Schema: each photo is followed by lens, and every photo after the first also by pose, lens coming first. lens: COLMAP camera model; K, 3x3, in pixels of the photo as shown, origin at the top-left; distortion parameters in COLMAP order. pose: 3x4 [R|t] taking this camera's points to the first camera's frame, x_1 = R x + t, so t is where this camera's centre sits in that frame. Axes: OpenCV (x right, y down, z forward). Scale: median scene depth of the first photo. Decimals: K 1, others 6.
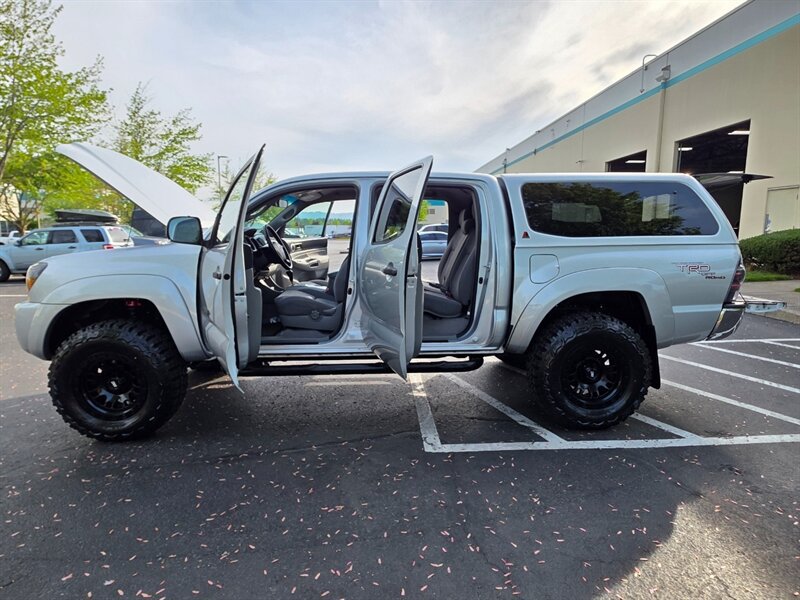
lens RADIAL K [[1306.9, 0, 396.6], [0, 1306.9, 282.1], [0, 0, 1]] dist [0.113869, -0.043973]
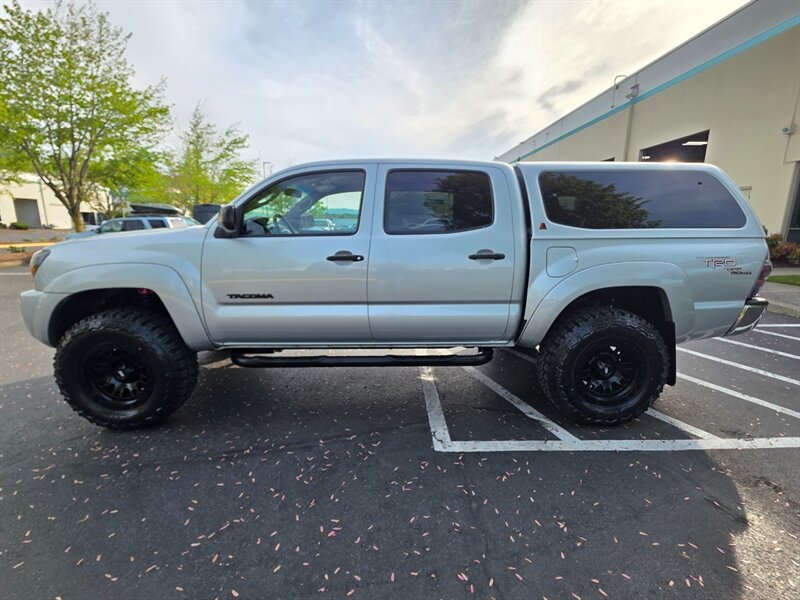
lens RADIAL K [[380.6, 0, 387.2], [0, 380.6, 281.7], [0, 0, 1]] dist [0.006287, -0.000329]
pose [[0.999587, 0.013363, -0.025454, -0.007779], [-0.010845, 0.995262, 0.096619, -0.021248], [0.026625, -0.096303, 0.994996, 0.716690]]
